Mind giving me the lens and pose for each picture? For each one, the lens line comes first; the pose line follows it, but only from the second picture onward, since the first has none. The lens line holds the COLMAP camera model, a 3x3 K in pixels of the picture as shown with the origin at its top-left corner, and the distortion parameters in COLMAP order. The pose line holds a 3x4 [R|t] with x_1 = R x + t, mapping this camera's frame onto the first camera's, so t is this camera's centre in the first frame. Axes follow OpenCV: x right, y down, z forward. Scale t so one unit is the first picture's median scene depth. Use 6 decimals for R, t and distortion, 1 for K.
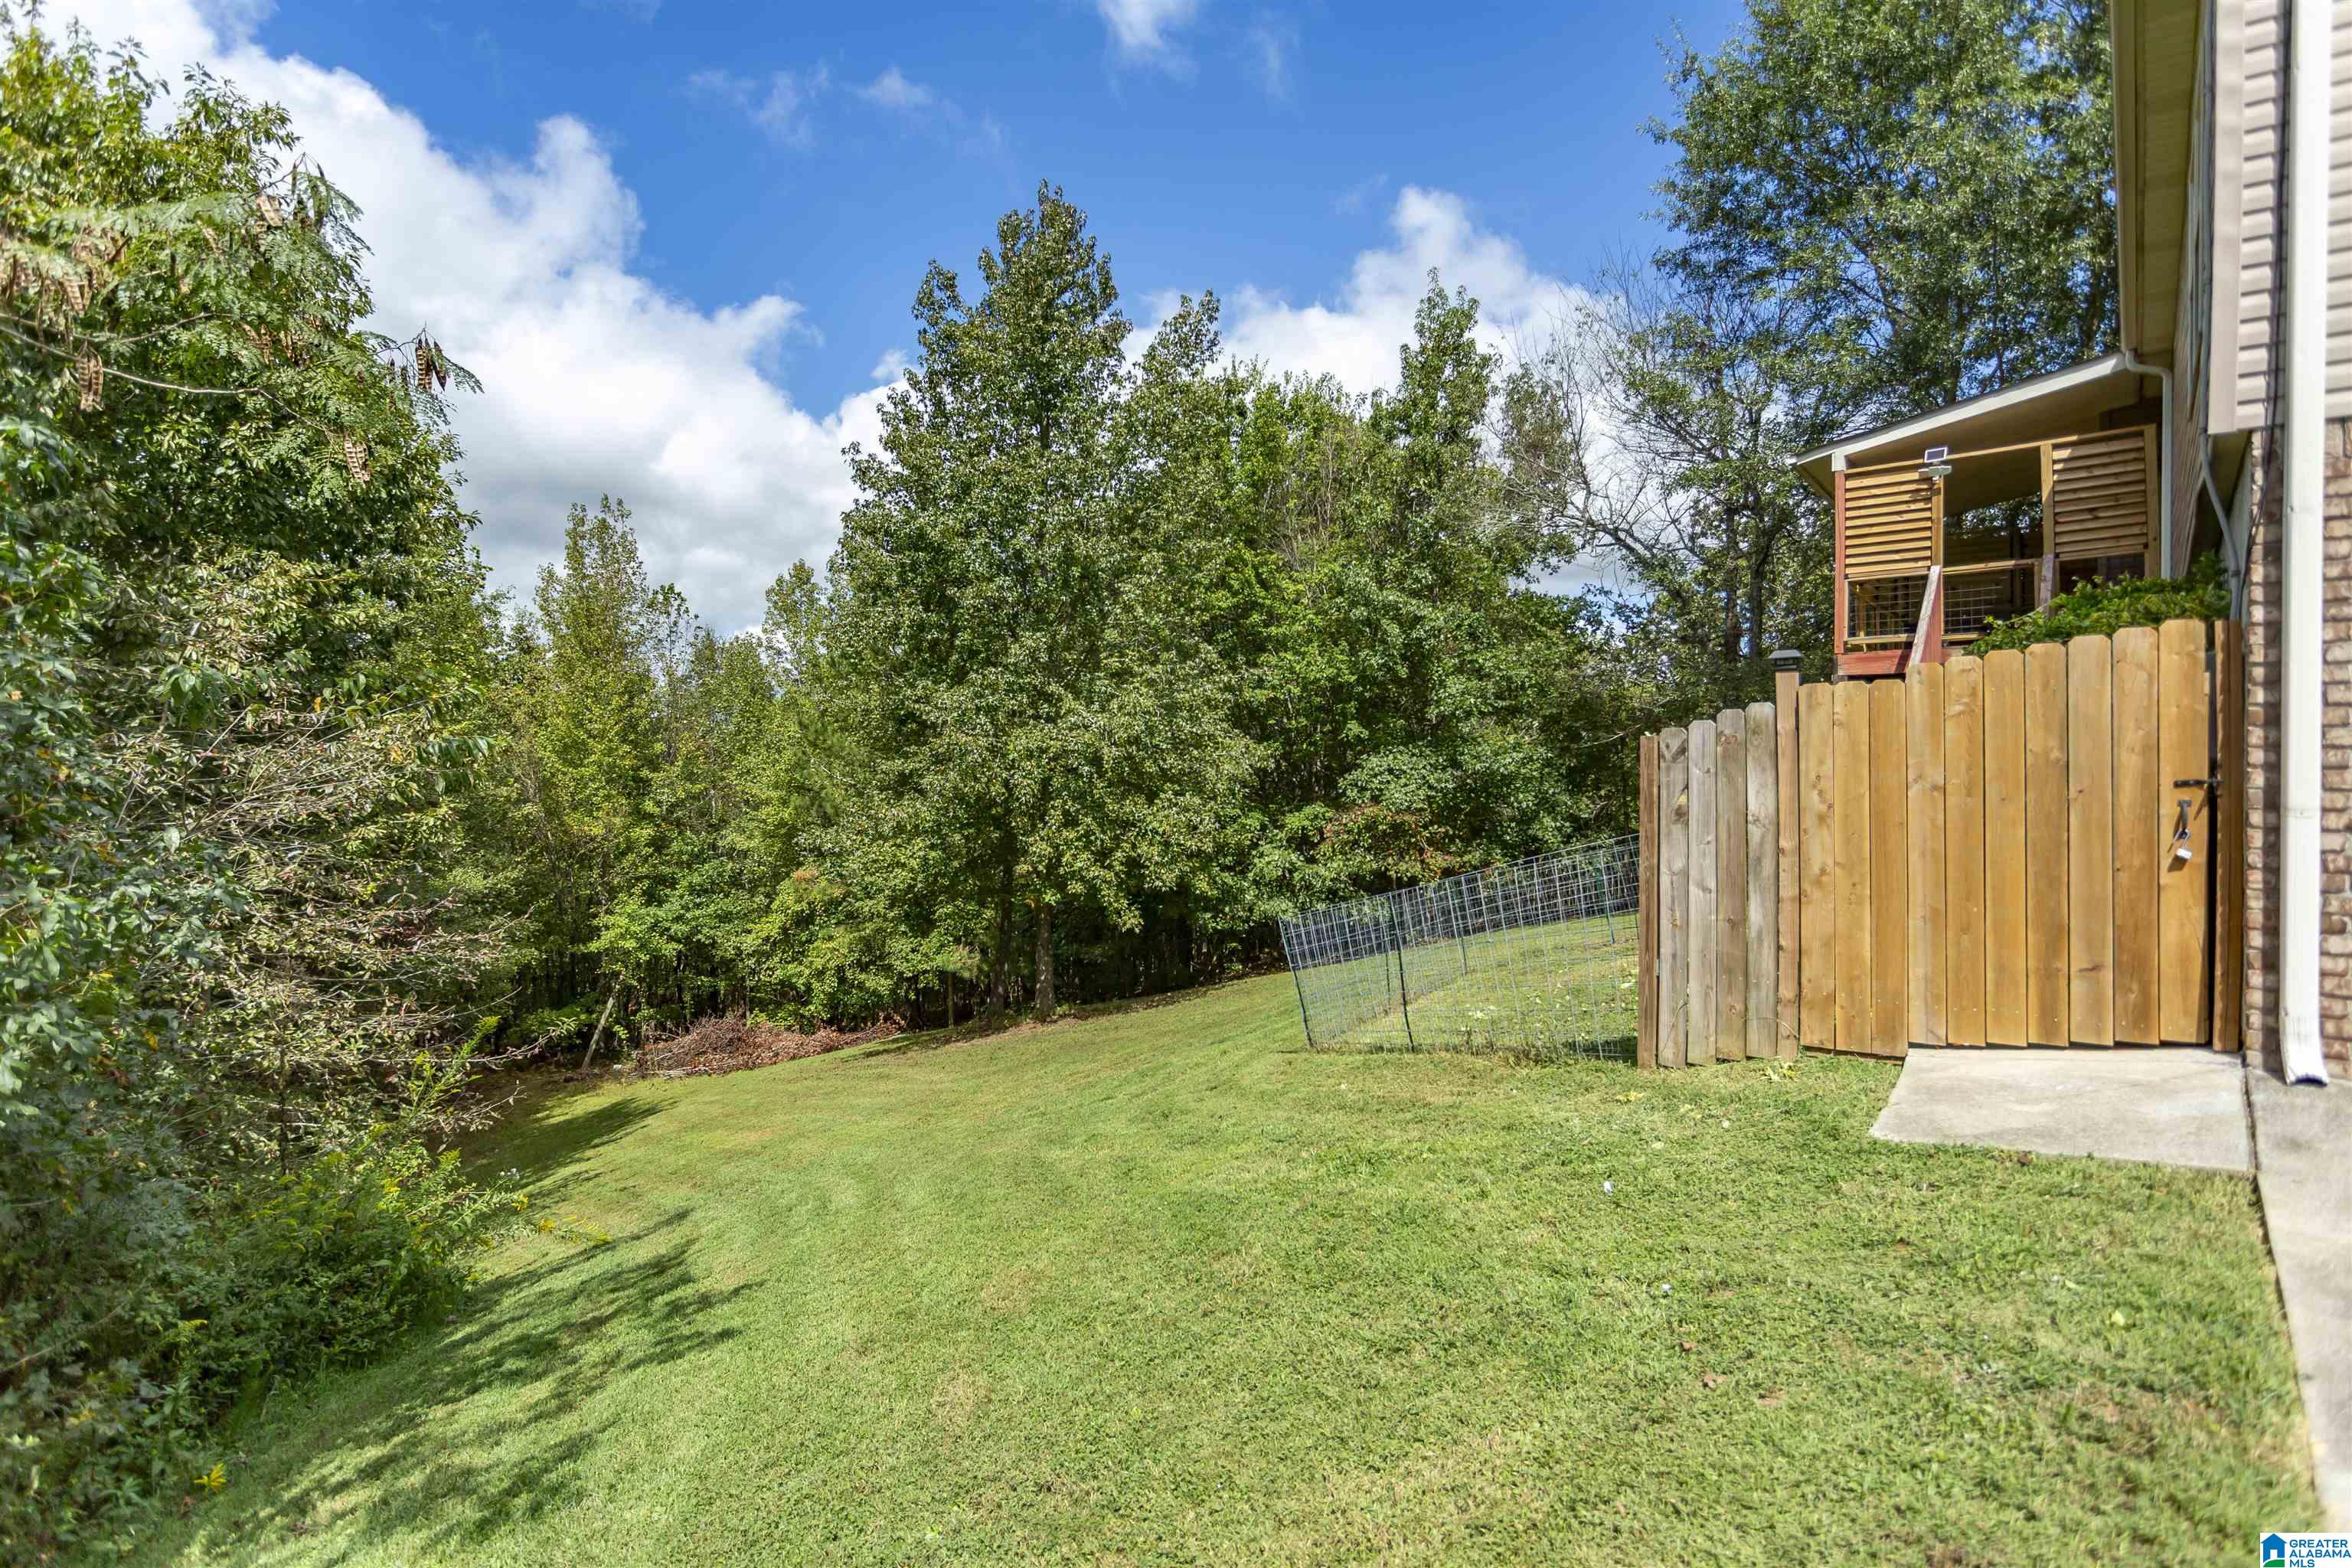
lens RADIAL K [[1241.7, 0, 1176.0], [0, 1241.7, 784.0], [0, 0, 1]] dist [-0.004717, 0.011186]
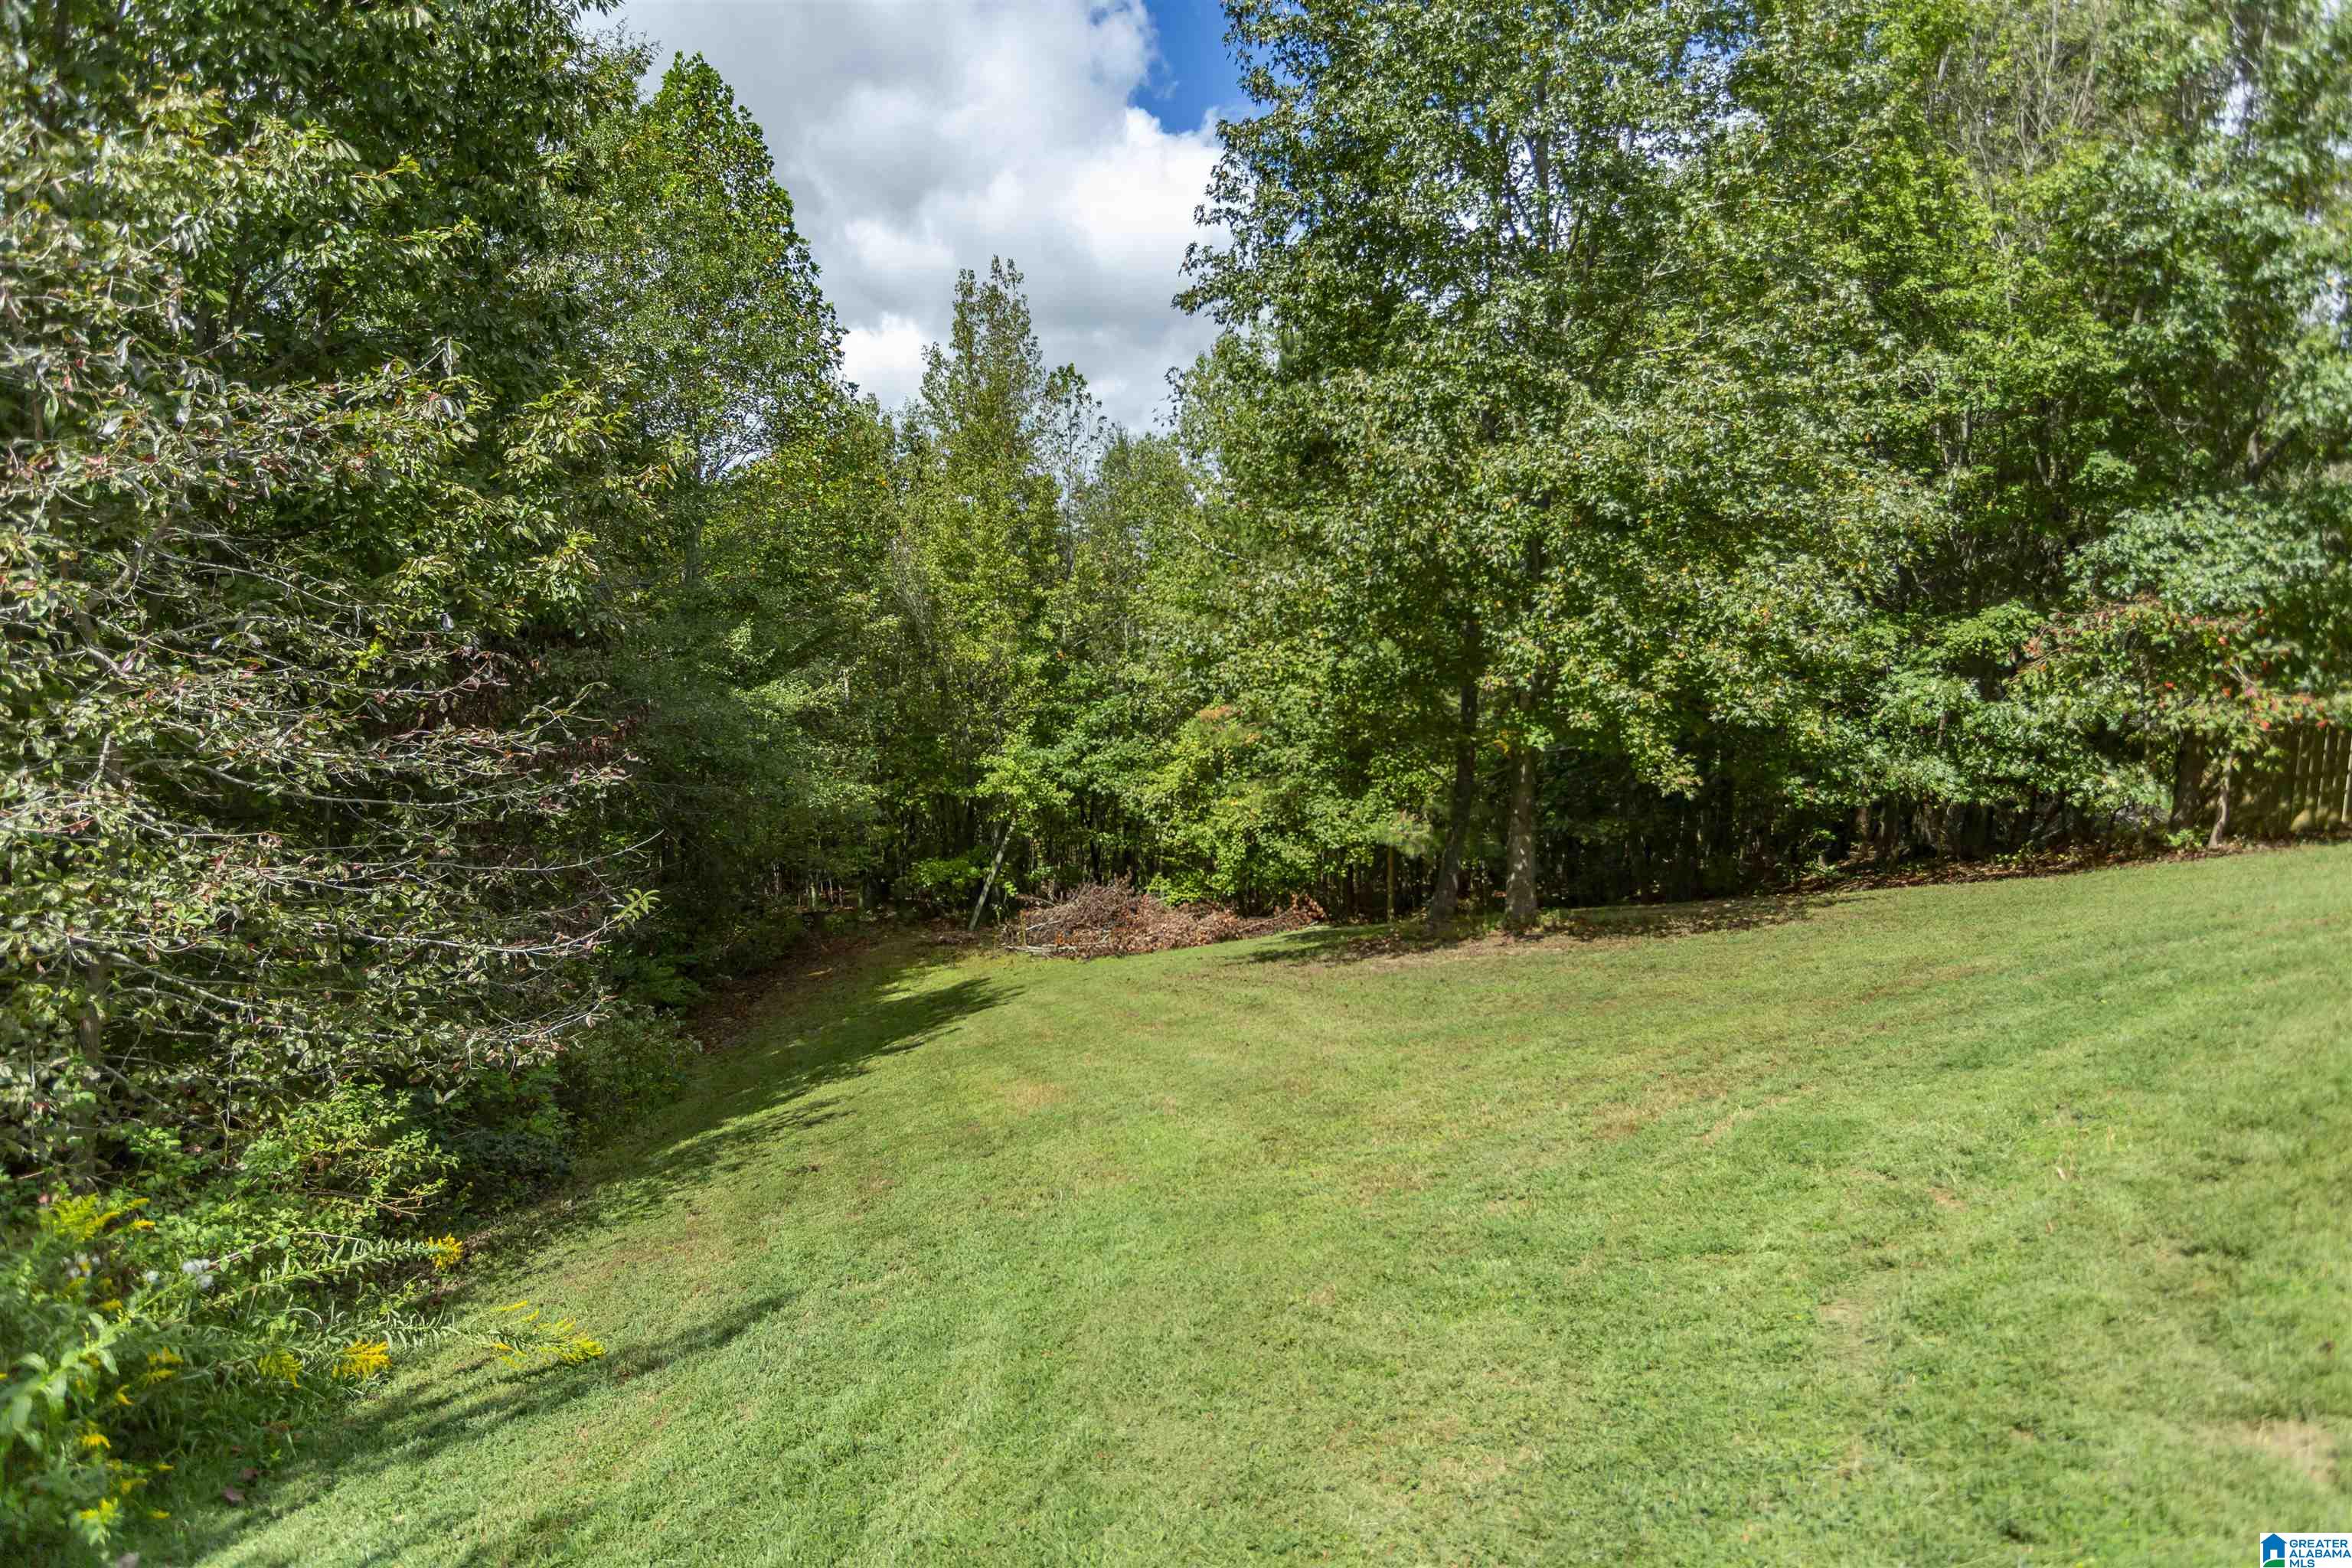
lens RADIAL K [[1338.5, 0, 1157.6], [0, 1338.5, 744.3], [0, 0, 1]] dist [0.027516, -0.000209]
pose [[0.932895, 0.035272, -0.358418, -0.033800], [-0.008118, 0.996999, 0.076985, 0.040138], [0.360058, -0.068909, 0.930382, 0.280179]]
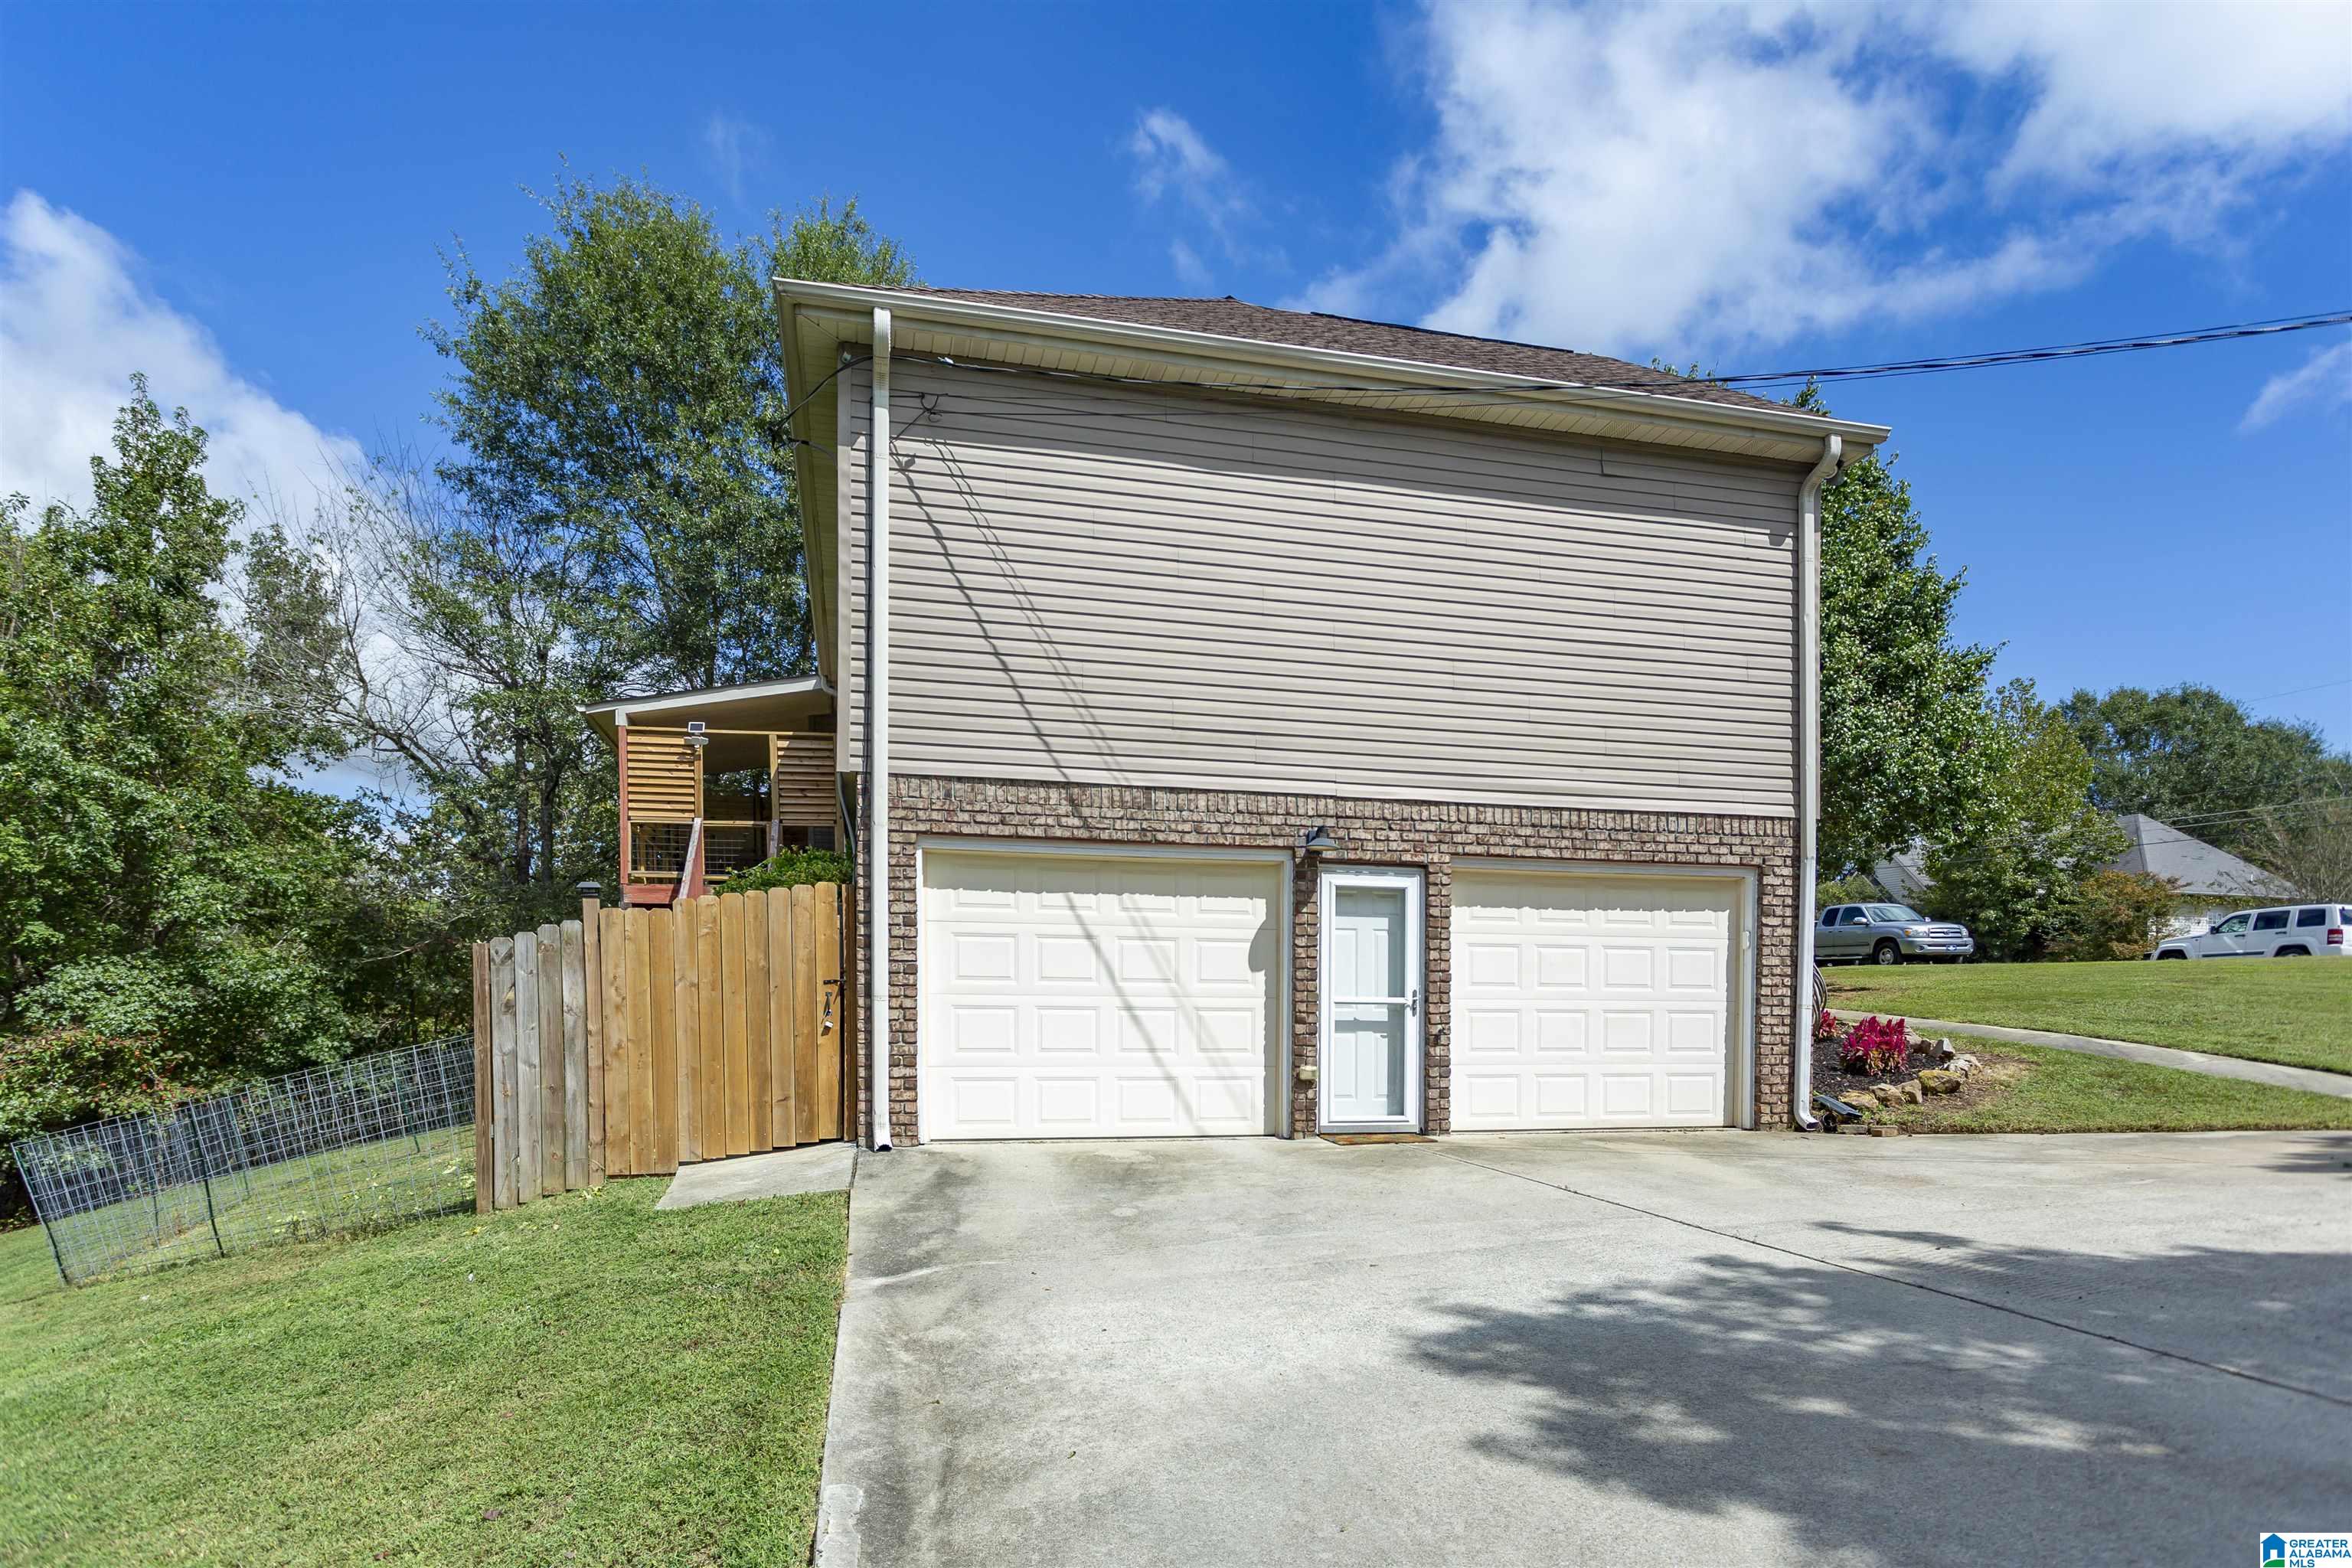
lens RADIAL K [[1288.9, 0, 1177.8], [0, 1288.9, 1052.4], [0, 0, 1]] dist [-0.023544, 0.018195]
pose [[0.622921, -0.029694, 0.781721, -0.047286], [0.003990, 0.999387, 0.034782, 0.007127], [-0.782274, -0.018548, 0.622658, -0.085051]]
